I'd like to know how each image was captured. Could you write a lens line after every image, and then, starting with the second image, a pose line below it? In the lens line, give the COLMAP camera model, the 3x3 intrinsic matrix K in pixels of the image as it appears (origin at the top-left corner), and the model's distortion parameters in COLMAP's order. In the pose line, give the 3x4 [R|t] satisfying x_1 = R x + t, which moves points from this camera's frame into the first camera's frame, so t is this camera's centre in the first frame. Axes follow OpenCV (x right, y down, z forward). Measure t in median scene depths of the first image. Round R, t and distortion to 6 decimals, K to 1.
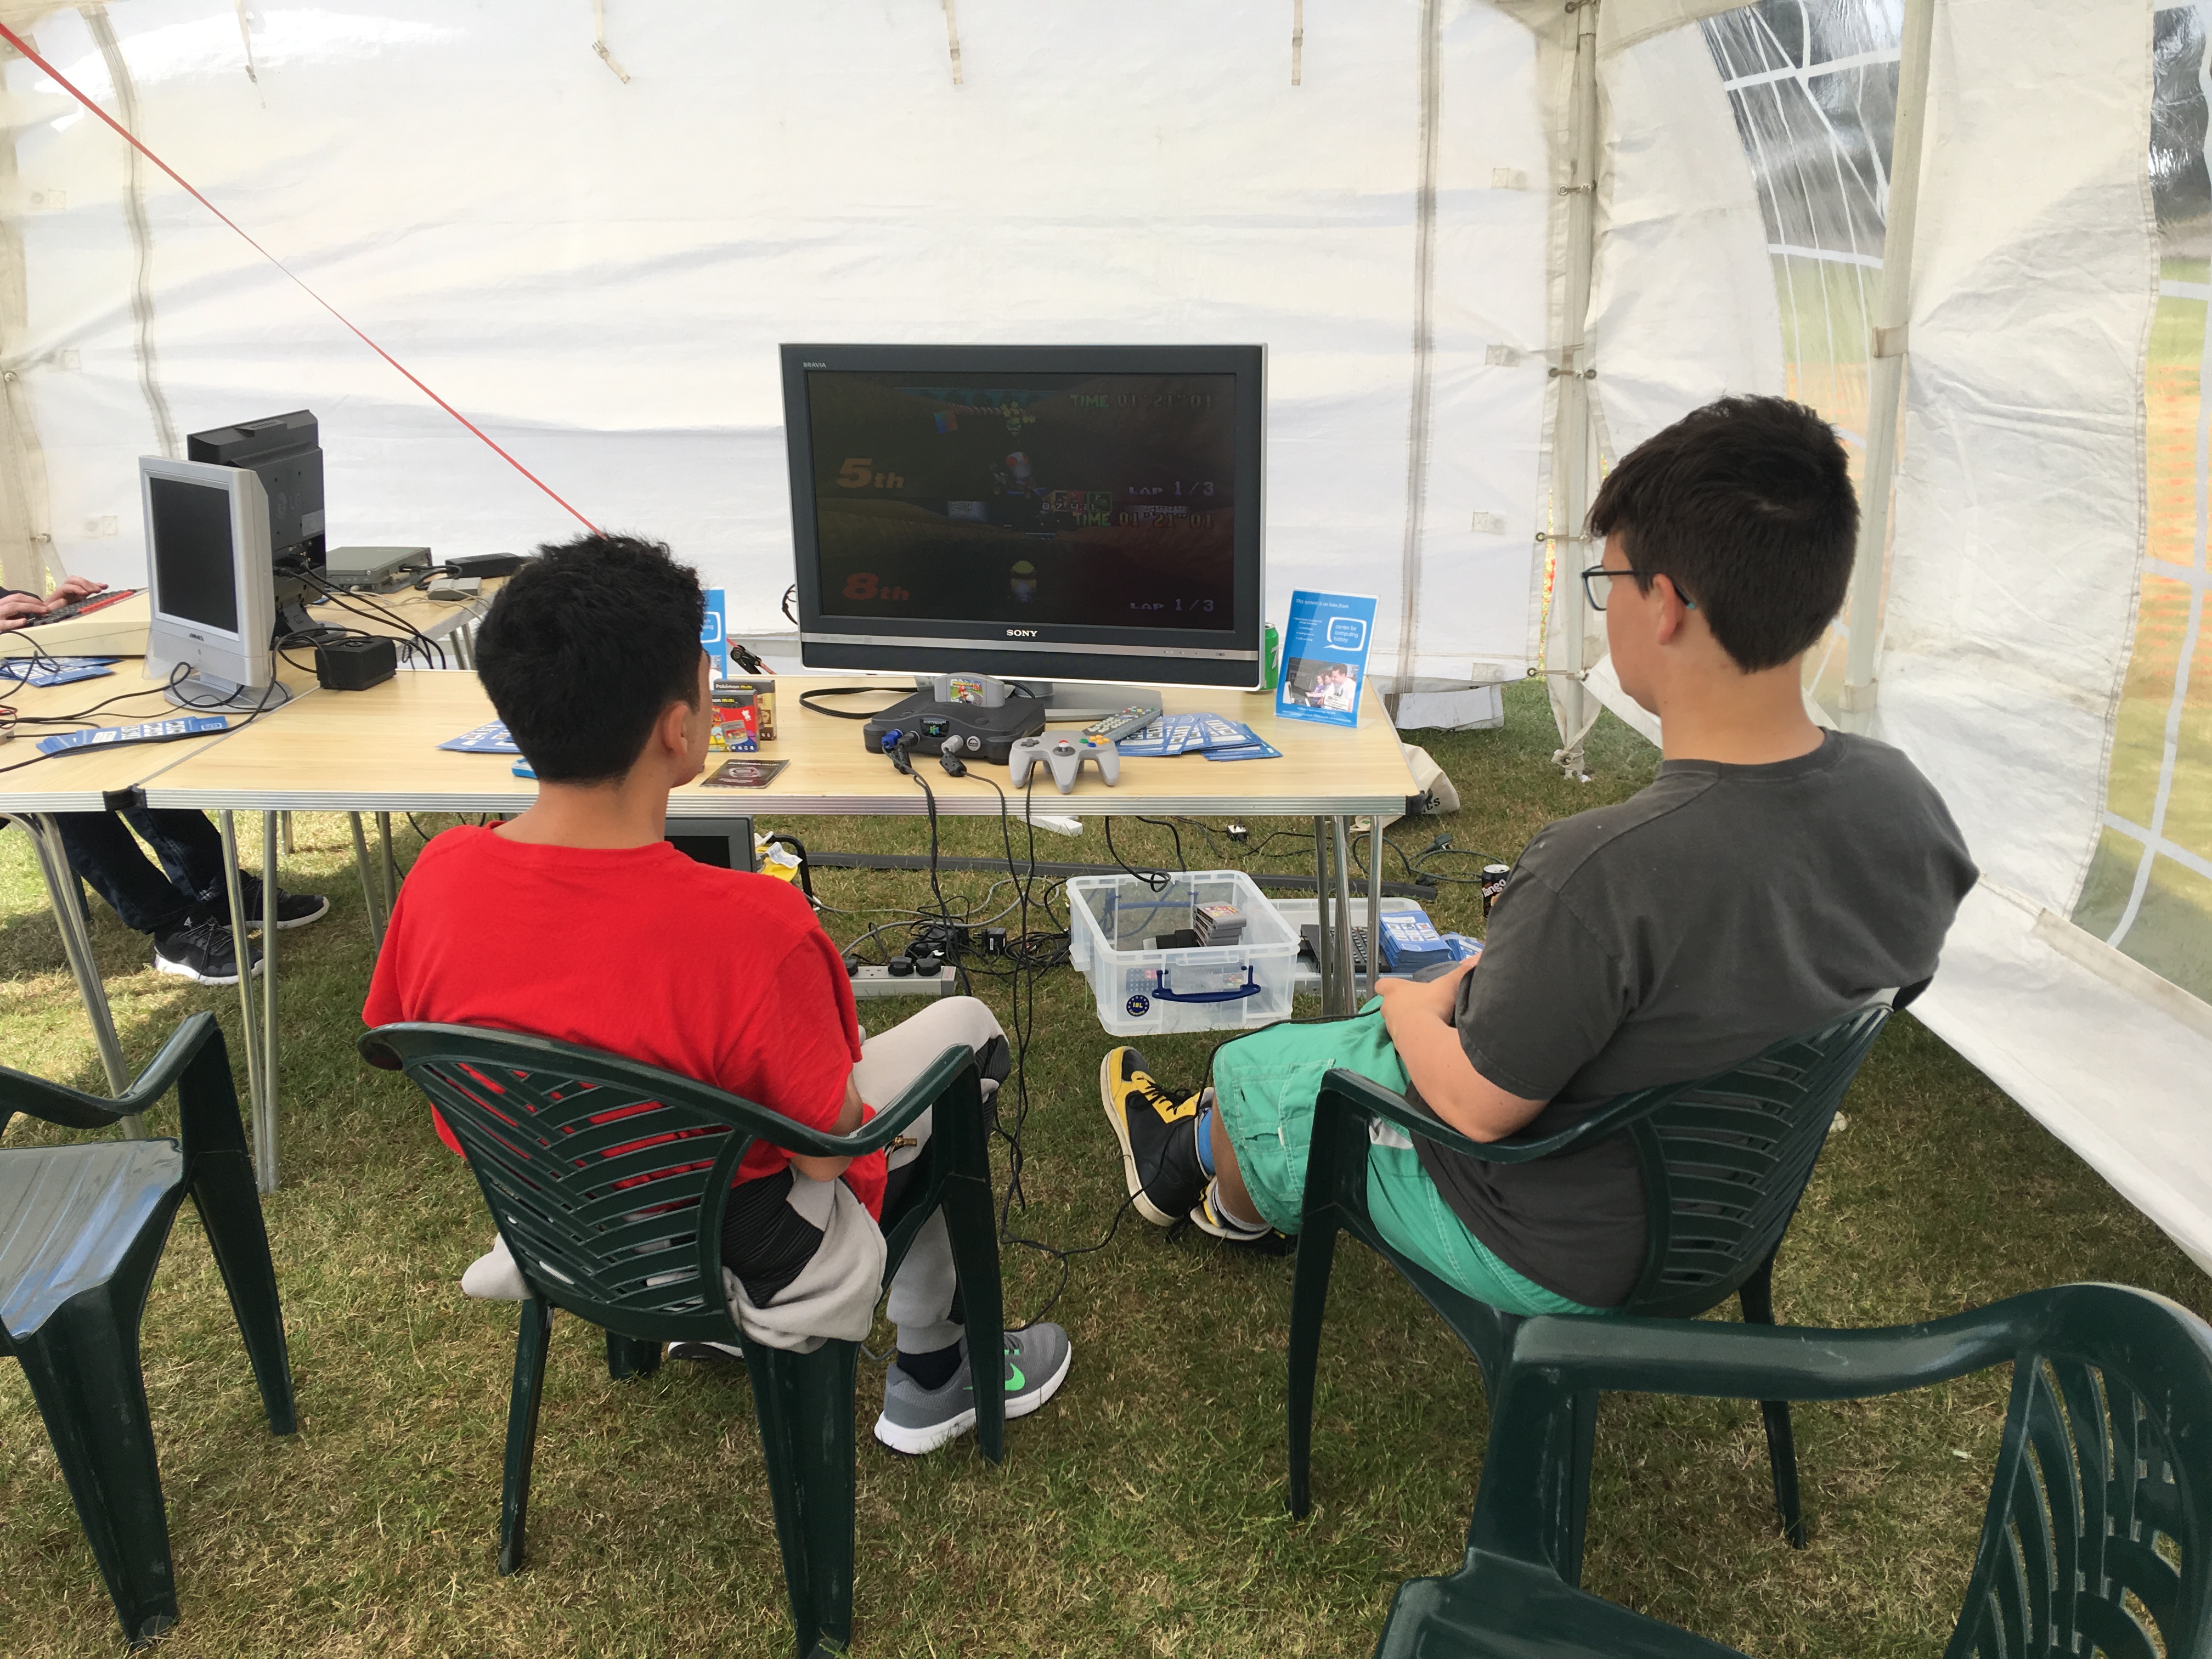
lens RADIAL K [[1842.7, 0, 1105.6], [0, 1842.7, 871.0], [0, 0, 1]] dist [0.218816, -0.454998]
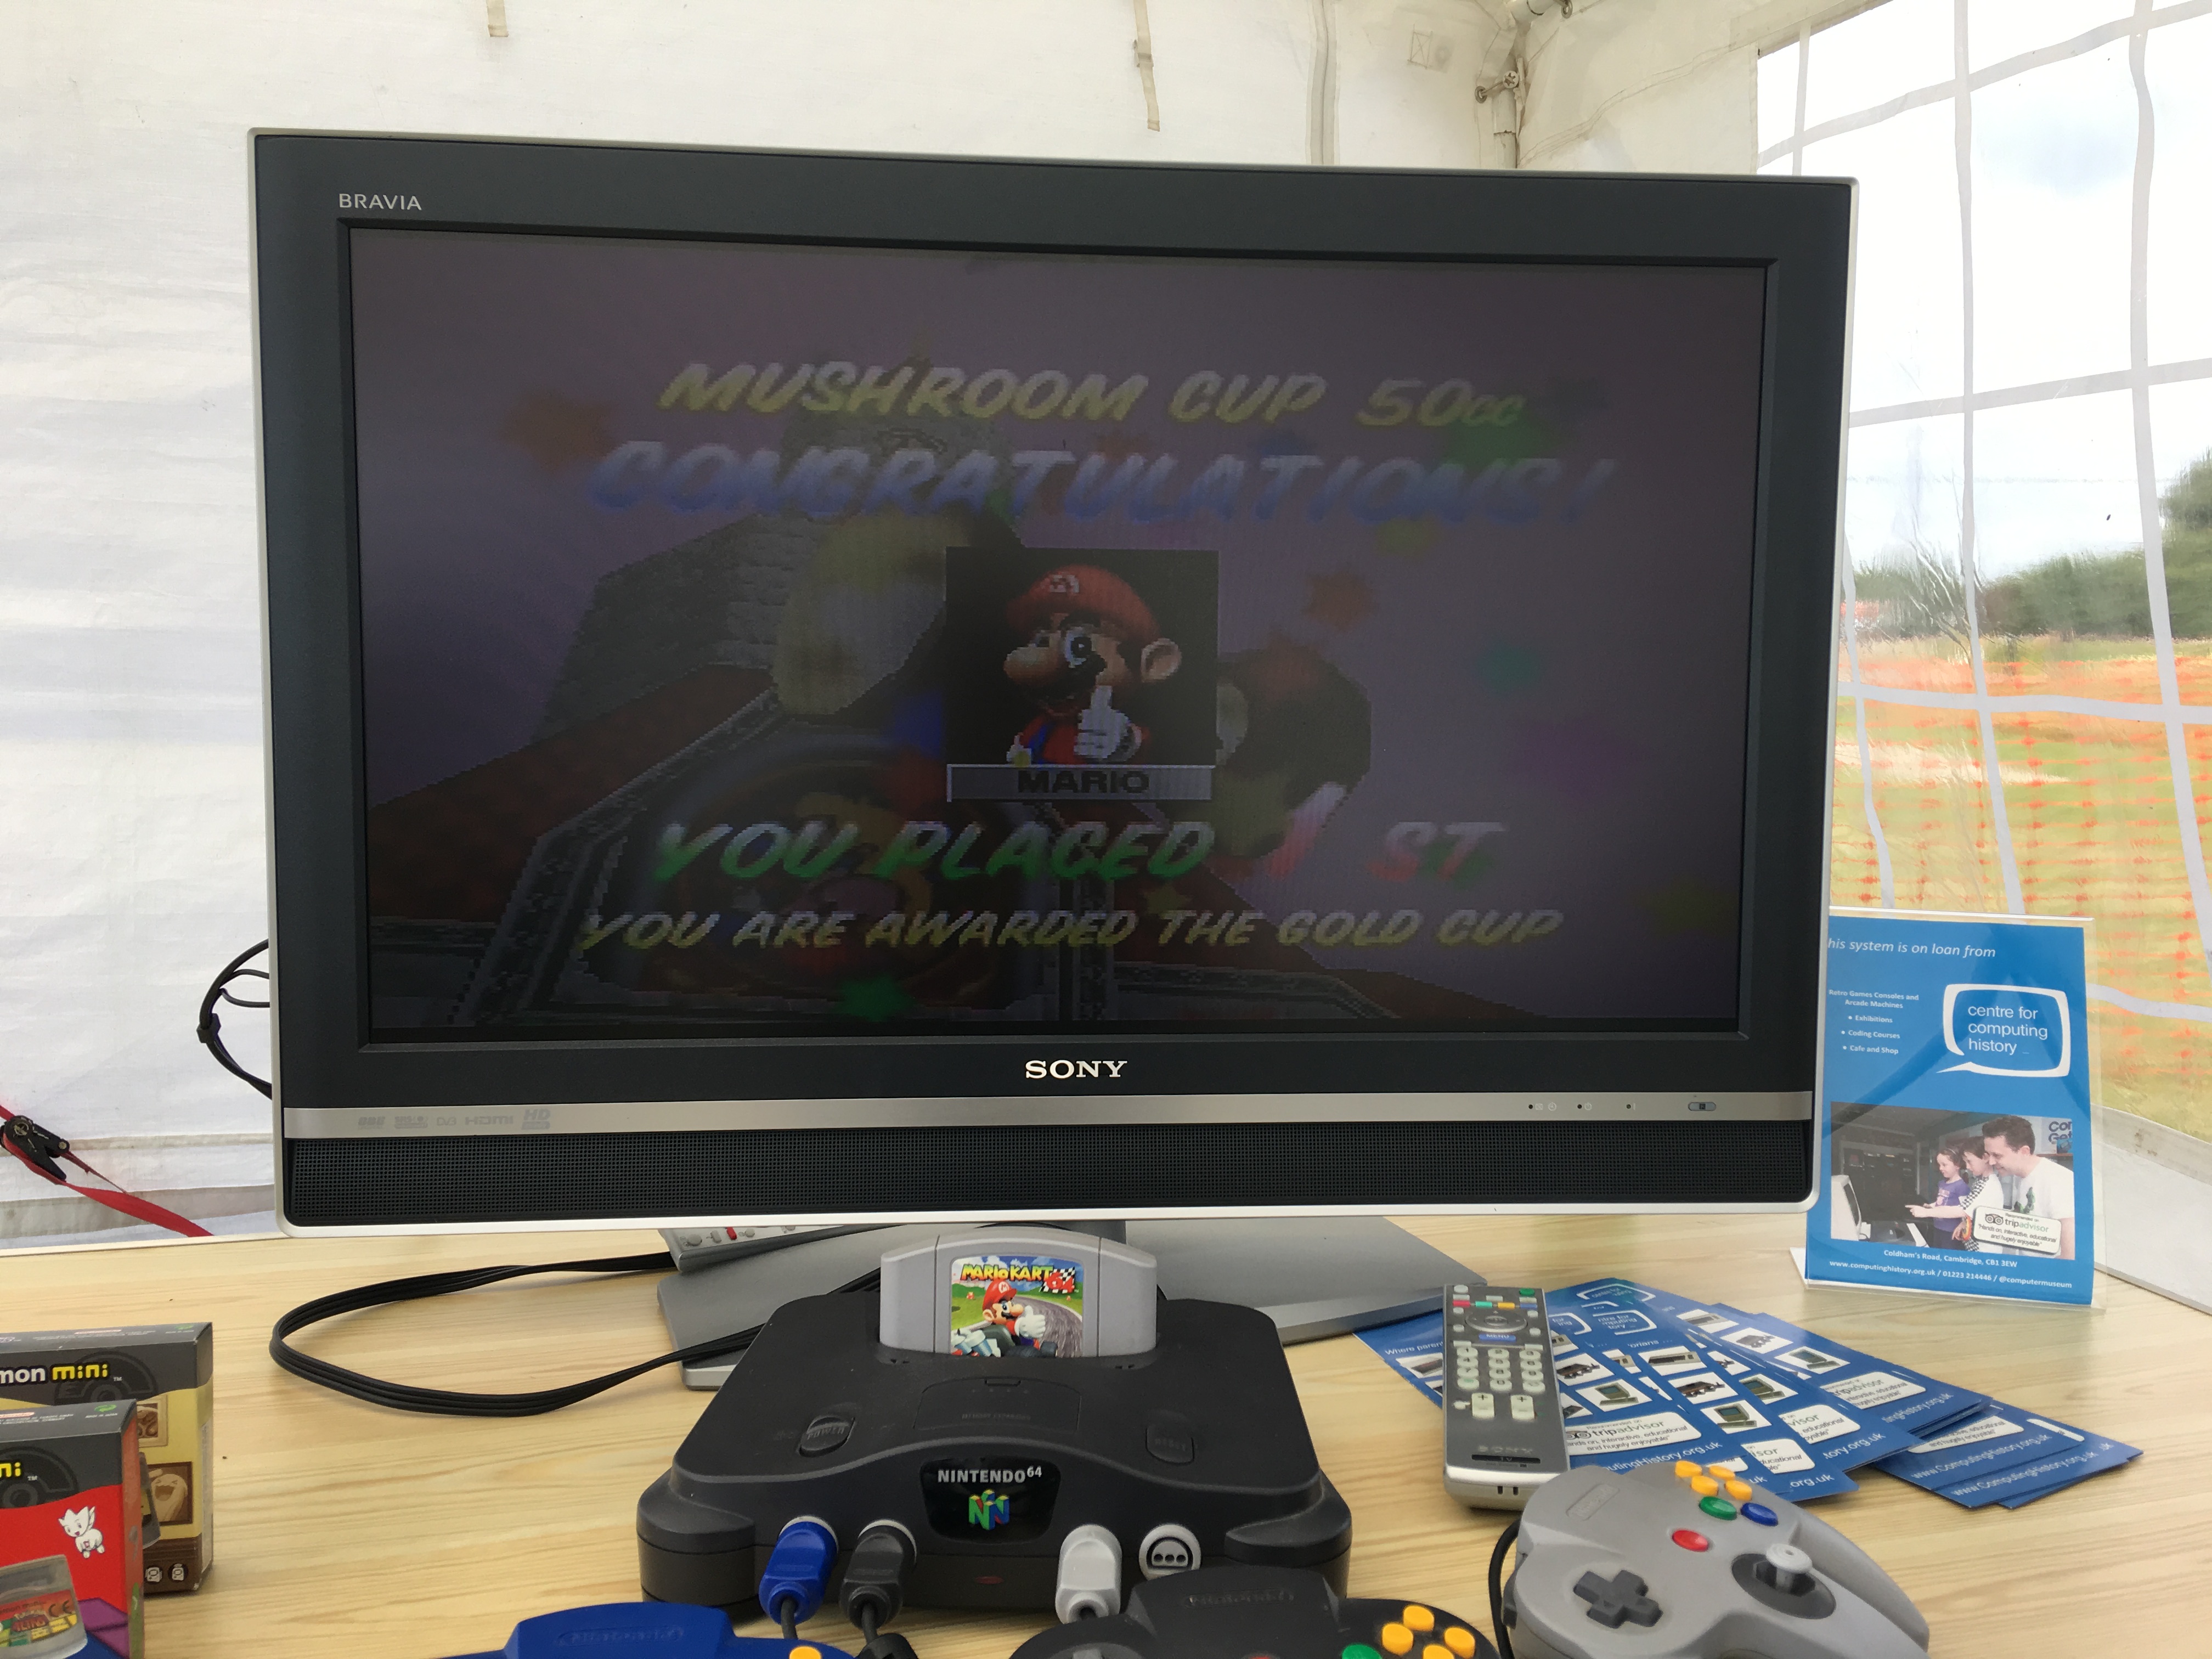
lens RADIAL K [[1842.7, 0, 1105.6], [0, 1842.7, 871.0], [0, 0, 1]] dist [0.218816, -0.454998]
pose [[0.946472, -0.016234, 0.322378, -0.143395], [0.088124, 0.973790, -0.209685, -0.096948], [-0.310525, 0.226870, 0.923095, 0.714725]]
